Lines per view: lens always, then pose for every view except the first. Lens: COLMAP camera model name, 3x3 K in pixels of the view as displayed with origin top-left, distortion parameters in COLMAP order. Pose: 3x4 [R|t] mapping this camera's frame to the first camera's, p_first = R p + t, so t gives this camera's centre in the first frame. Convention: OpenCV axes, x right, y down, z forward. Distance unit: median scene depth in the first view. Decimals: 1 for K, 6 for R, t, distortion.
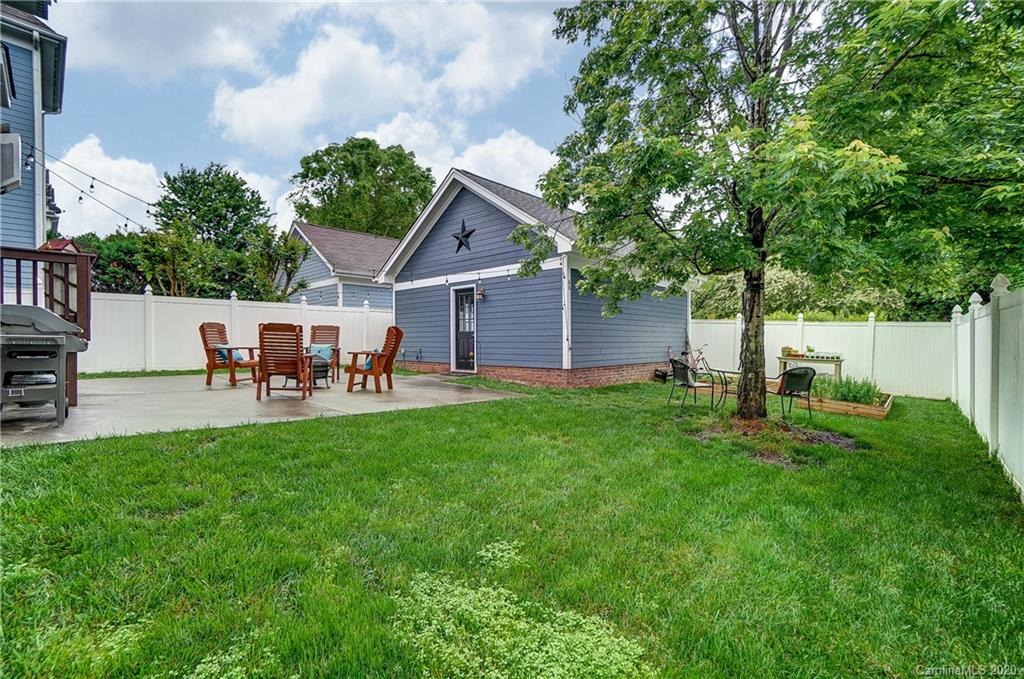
lens RADIAL K [[464.3, 0, 511.9], [0, 464.3, 341.5], [0, 0, 1]] dist [-0.039773, 0.006869]
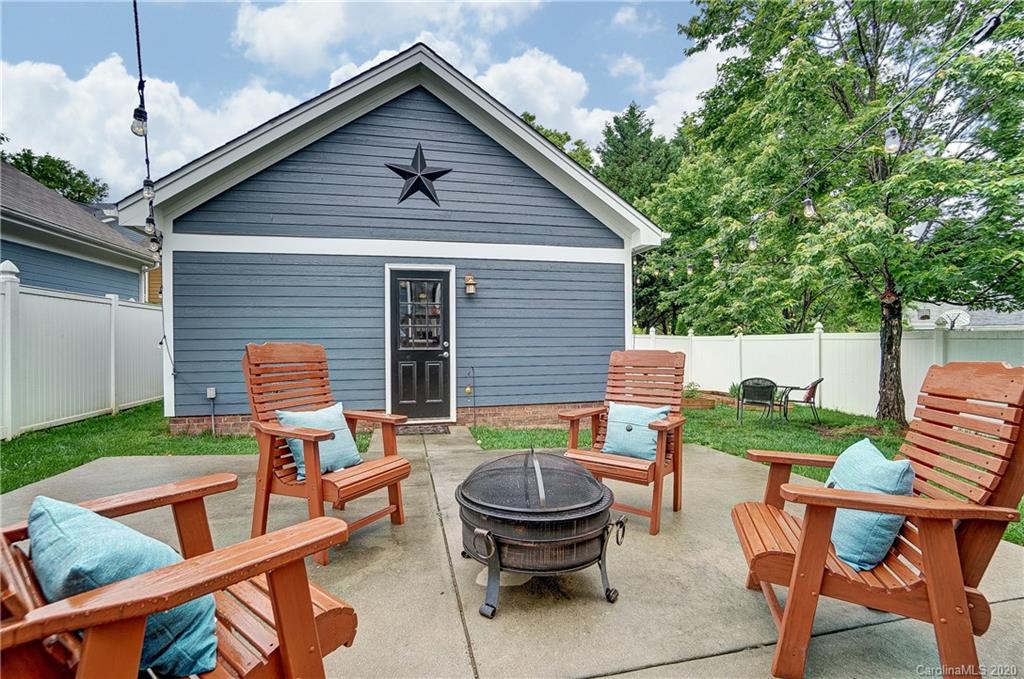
lens RADIAL K [[464.3, 0, 508.8], [0, 464.3, 339.2], [0, 0, 1]] dist [-0.039773, 0.006869]
pose [[0.547122, -0.001817, 0.837051, -0.508230], [0.007213, 0.999971, -0.002545, -0.030616], [-0.837022, 0.007430, 0.547119, 0.619064]]
